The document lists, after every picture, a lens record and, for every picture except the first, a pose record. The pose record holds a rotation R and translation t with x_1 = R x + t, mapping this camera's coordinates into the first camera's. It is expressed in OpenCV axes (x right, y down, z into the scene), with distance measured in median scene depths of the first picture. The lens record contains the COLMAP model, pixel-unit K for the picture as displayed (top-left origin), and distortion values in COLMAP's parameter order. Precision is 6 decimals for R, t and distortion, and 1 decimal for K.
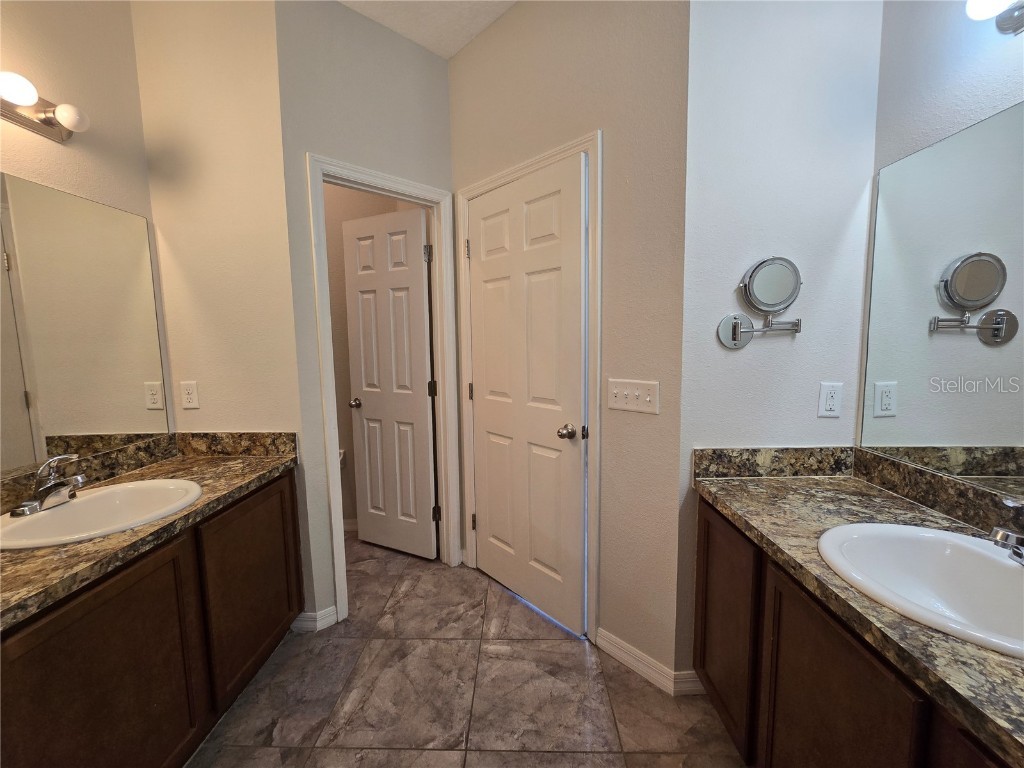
lens RADIAL K [[419.9, 0, 516.3], [0, 419.9, 380.2], [0, 0, 1]] dist [-0.014542, 0.002154]
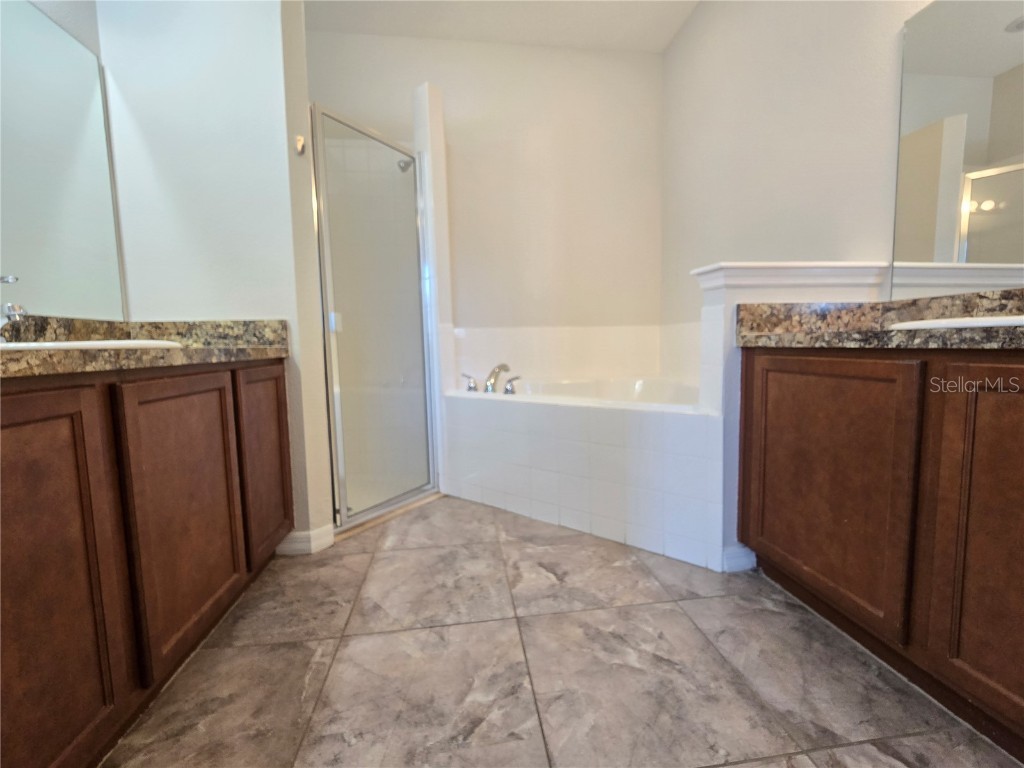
lens RADIAL K [[419.9, 0, 509.9], [0, 419.9, 381.1], [0, 0, 1]] dist [-0.014542, 0.002154]
pose [[-0.989476, 0.048071, -0.136480, -0.008521], [0.021493, 0.981567, 0.189908, 0.291502], [0.143094, 0.184976, -0.972269, 1.806349]]
